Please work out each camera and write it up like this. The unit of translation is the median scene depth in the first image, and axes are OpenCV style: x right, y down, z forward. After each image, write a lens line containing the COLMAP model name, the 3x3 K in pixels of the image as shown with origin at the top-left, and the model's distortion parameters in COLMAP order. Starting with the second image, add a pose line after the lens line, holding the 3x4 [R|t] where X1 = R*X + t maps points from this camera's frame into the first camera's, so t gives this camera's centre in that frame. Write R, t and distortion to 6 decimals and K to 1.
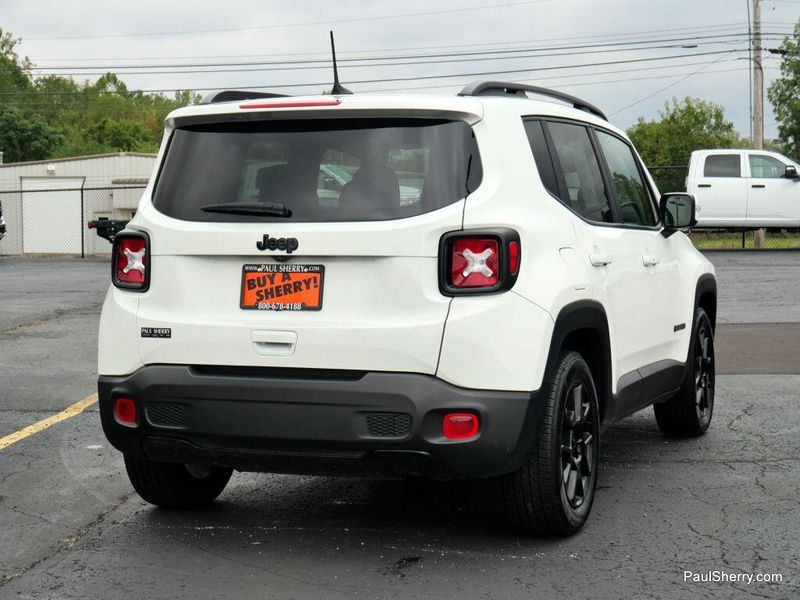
lens RADIAL K [[1556.0, 0, 460.7], [0, 1556.0, 300.2], [0, 0, 1]] dist [0.101465, -0.175379]
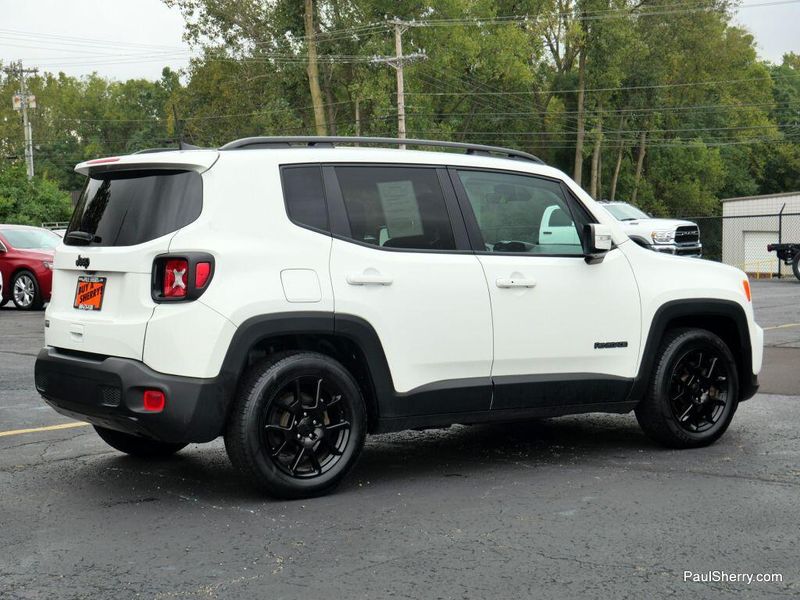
lens RADIAL K [[1556.0, 0, 460.7], [0, 1556.0, 300.2], [0, 0, 1]] dist [0.101465, -0.175379]
pose [[0.823901, 0.029023, -0.565991, 0.950418], [-0.037178, 0.999305, -0.002877, -0.010485], [0.565514, 0.023413, 0.824407, 0.043327]]
